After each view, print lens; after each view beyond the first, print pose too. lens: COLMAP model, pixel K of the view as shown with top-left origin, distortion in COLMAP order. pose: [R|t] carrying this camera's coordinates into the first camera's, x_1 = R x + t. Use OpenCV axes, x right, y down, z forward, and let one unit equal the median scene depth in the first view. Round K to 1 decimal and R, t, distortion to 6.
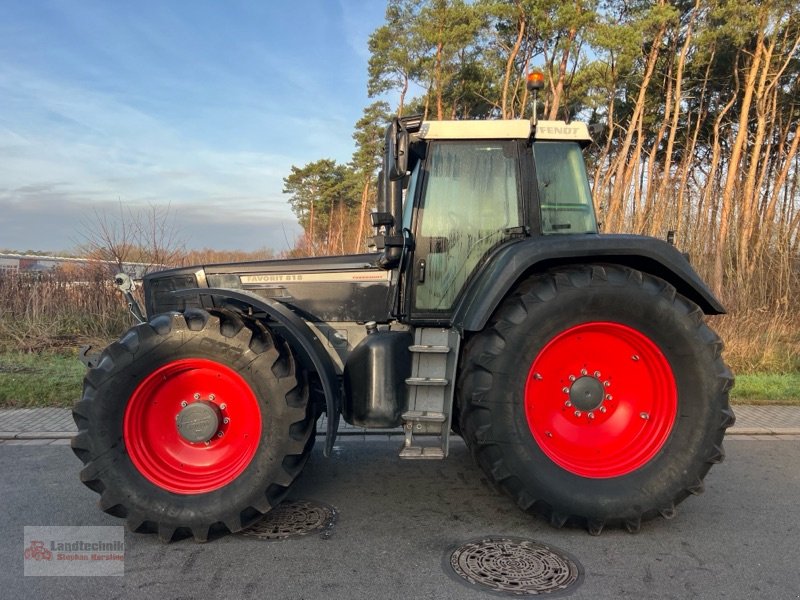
lens RADIAL K [[601.1, 0, 405.4], [0, 601.1, 297.0], [0, 0, 1]] dist [0.108690, -0.183410]
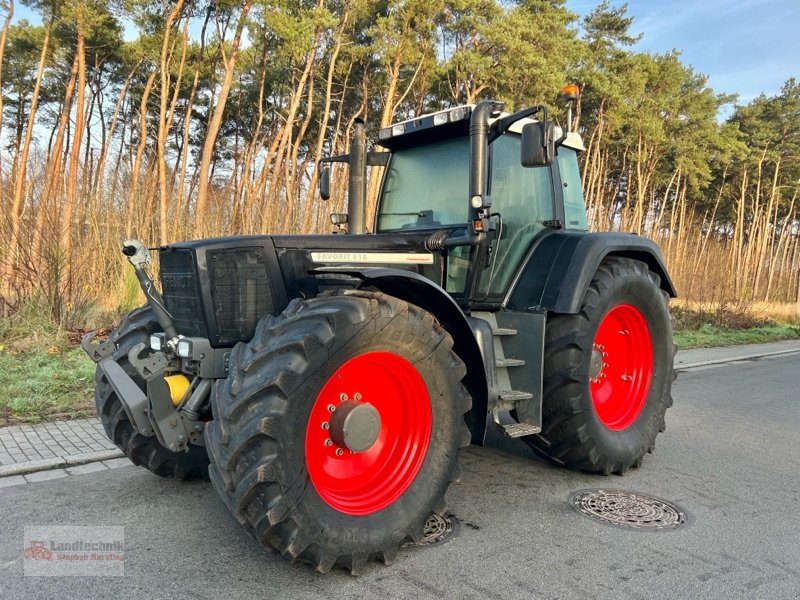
lens RADIAL K [[600.4, 0, 415.9], [0, 600.4, 296.6], [0, 0, 1]] dist [0.003611, 0.041098]
pose [[0.784520, 0.003247, 0.620095, -0.779185], [-0.019776, 0.999609, 0.019786, 0.009253], [-0.619788, -0.027786, 0.784277, 0.307853]]
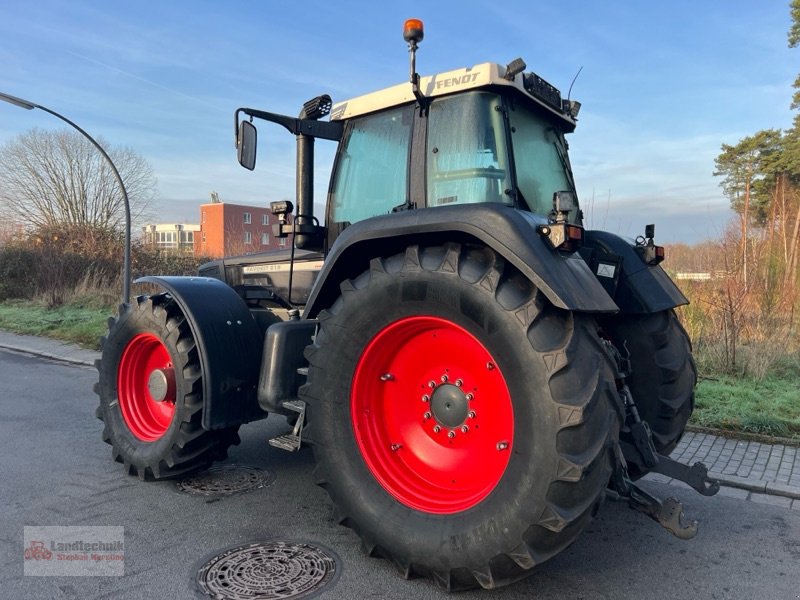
lens RADIAL K [[603.7, 0, 397.2], [0, 603.7, 293.9], [0, 0, 1]] dist [0.058061, -0.065906]
pose [[0.752731, 0.012269, -0.658214, 0.826233], [-0.010385, 0.999923, 0.006763, 0.006835], [0.658247, 0.001745, 0.752800, 0.380587]]
